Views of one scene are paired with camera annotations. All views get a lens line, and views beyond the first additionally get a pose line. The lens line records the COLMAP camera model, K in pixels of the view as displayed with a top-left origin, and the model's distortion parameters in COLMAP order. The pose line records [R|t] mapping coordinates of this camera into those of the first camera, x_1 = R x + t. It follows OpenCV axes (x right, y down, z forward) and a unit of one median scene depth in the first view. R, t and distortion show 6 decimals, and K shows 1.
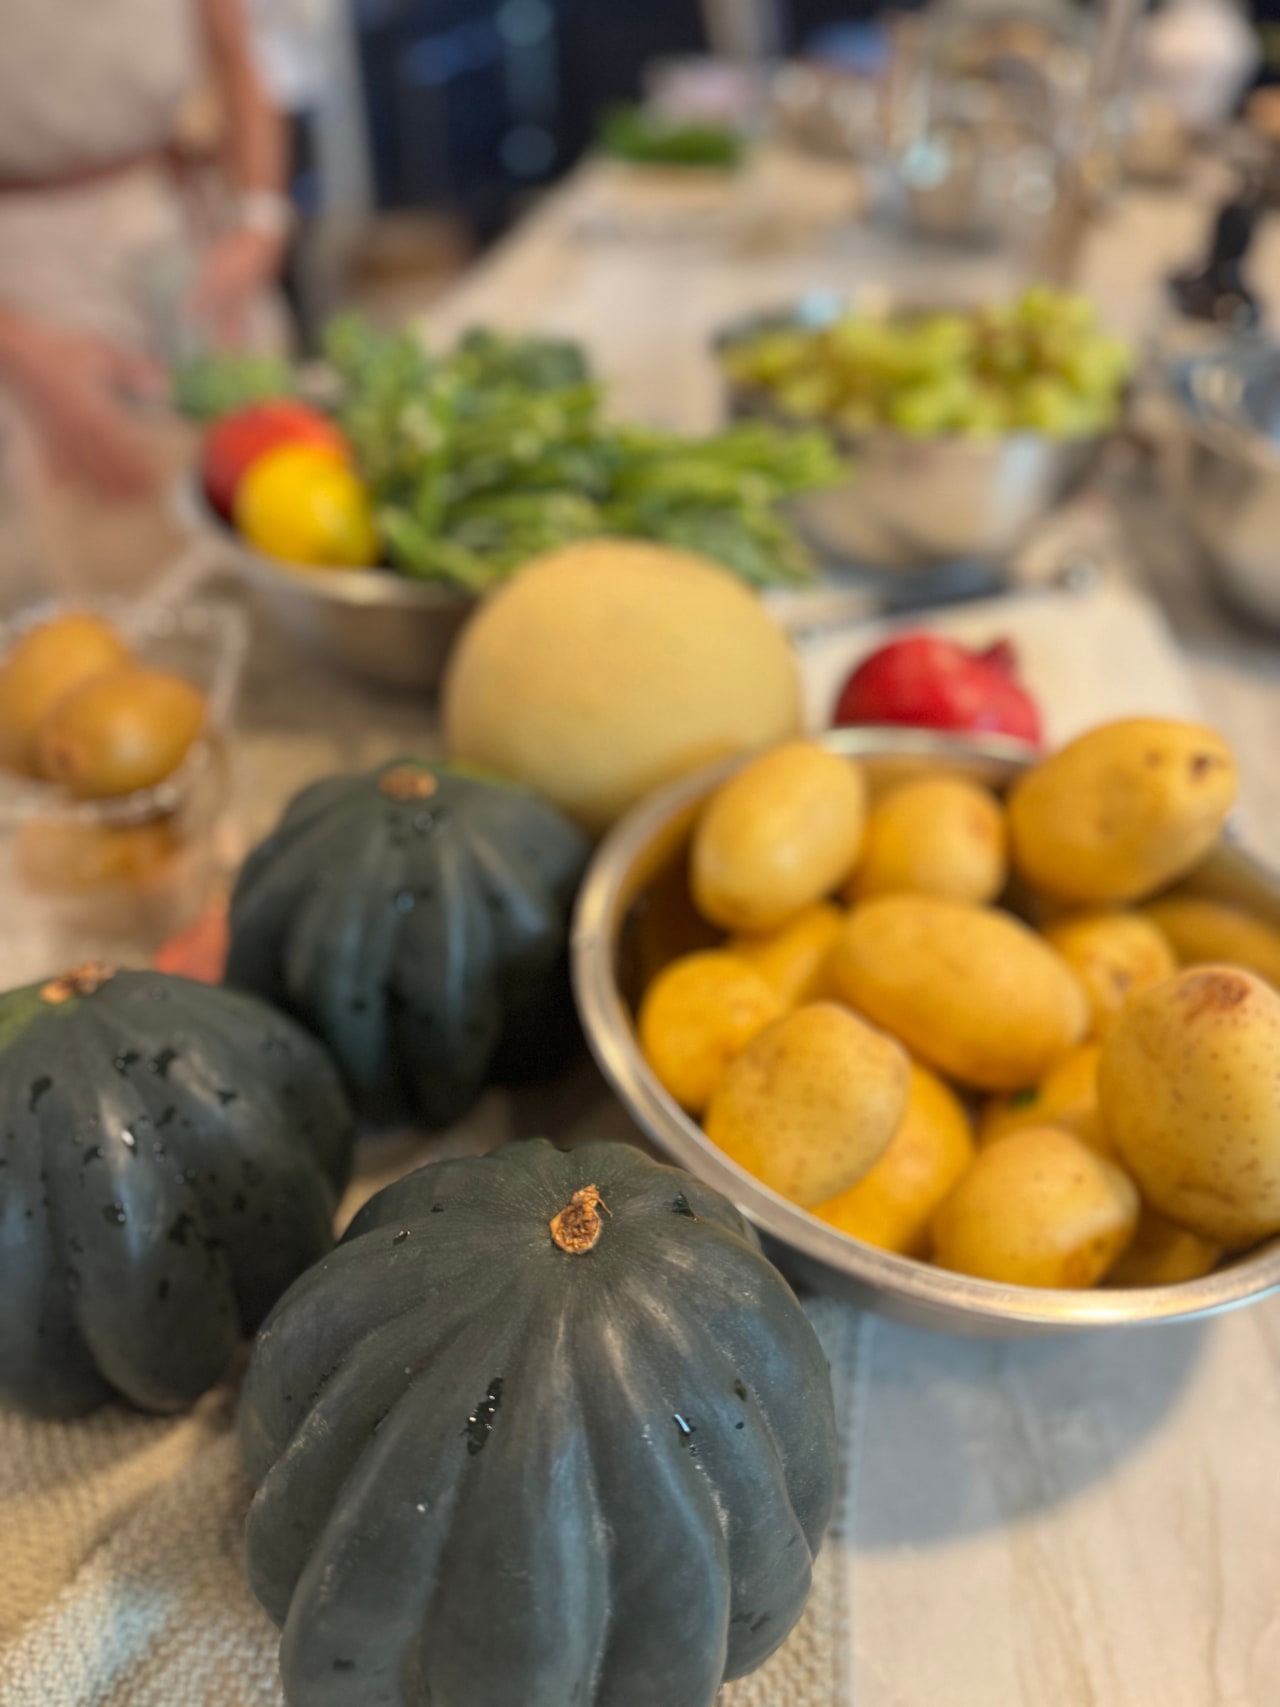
lens RADIAL K [[1189.1, 0, 612.5], [0, 1189.1, 843.4], [0, 0, 1]] dist [0.151988, -0.359084]
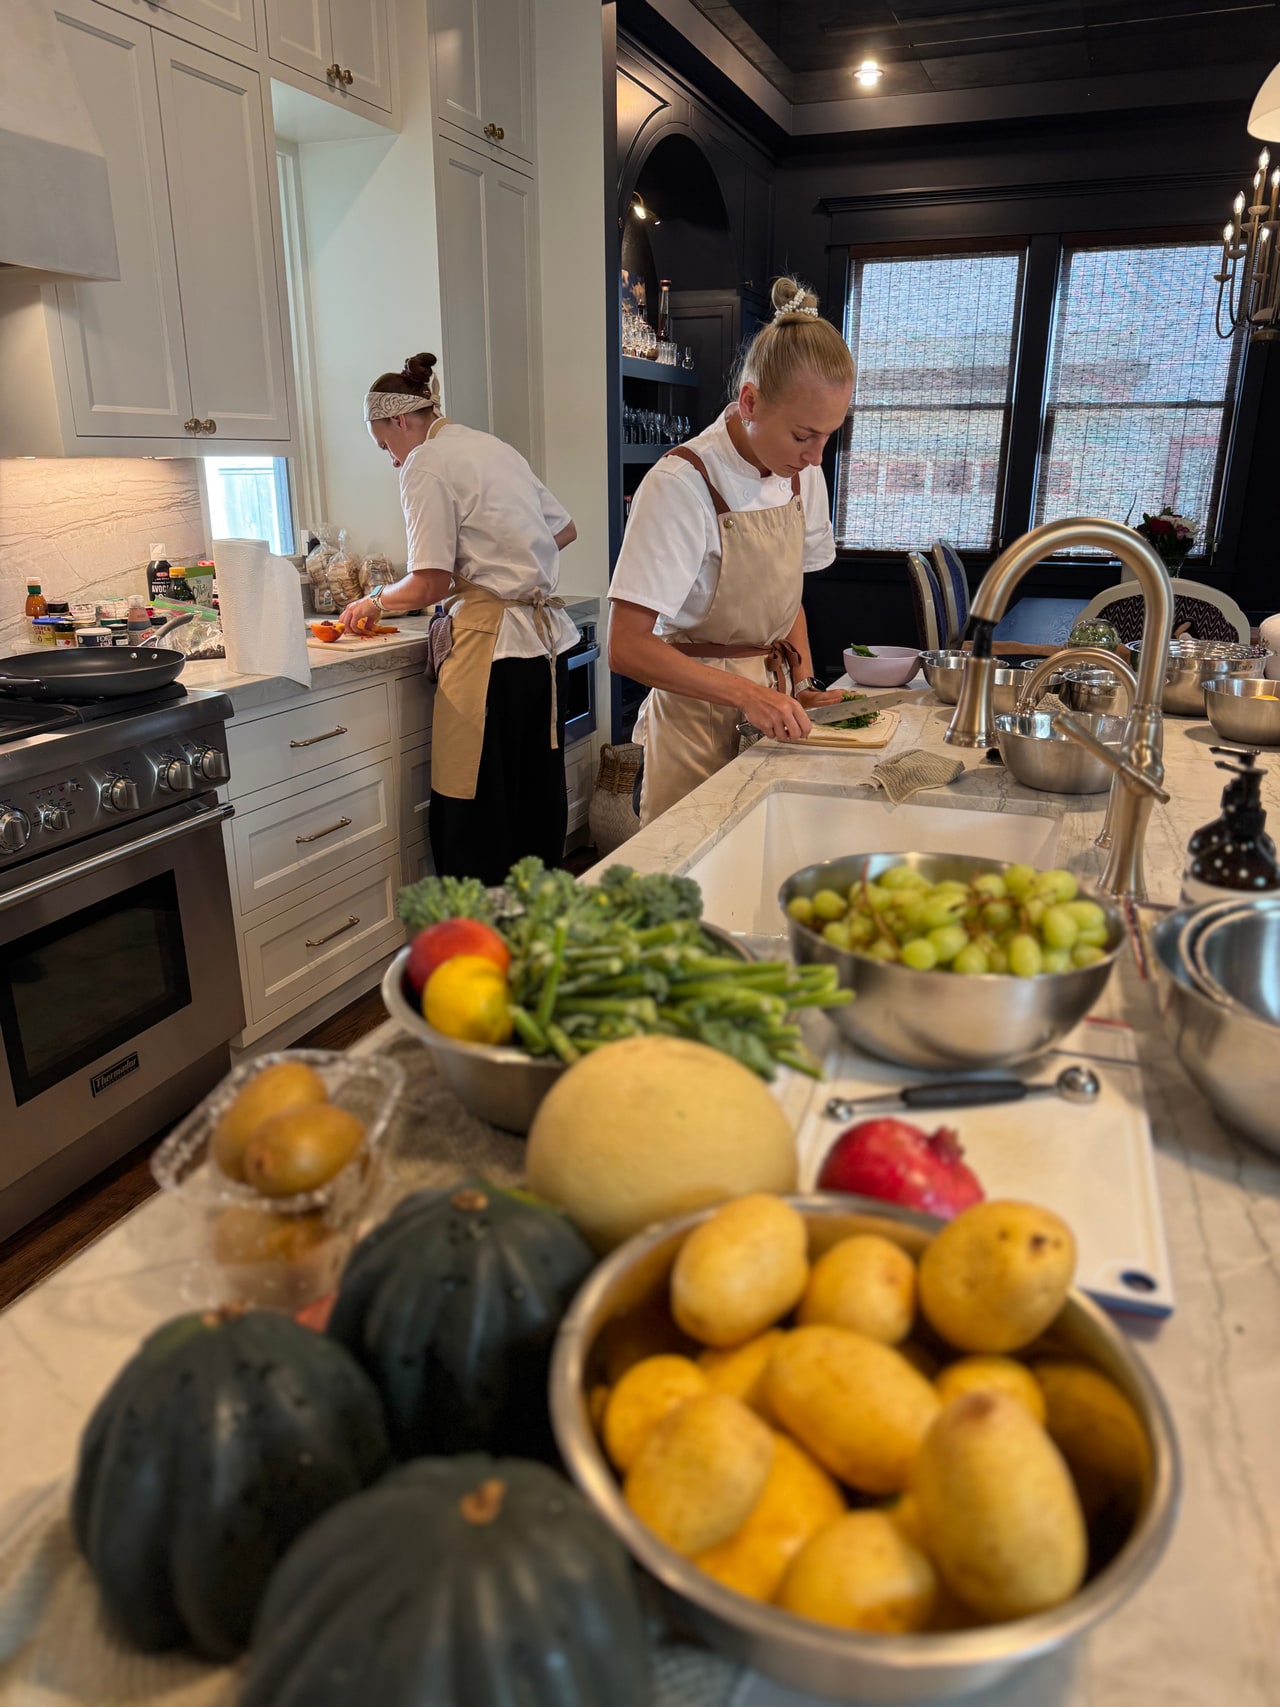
lens RADIAL K [[1293.1, 0, 639.5], [0, 1293.1, 827.6], [0, 0, 1]] dist [0.009679, -0.013003]
pose [[0.976619, 0.032816, -0.212459, 0.327663], [-0.106577, 0.932192, -0.345919, 0.045669], [0.186701, 0.360474, 0.913893, -0.511316]]
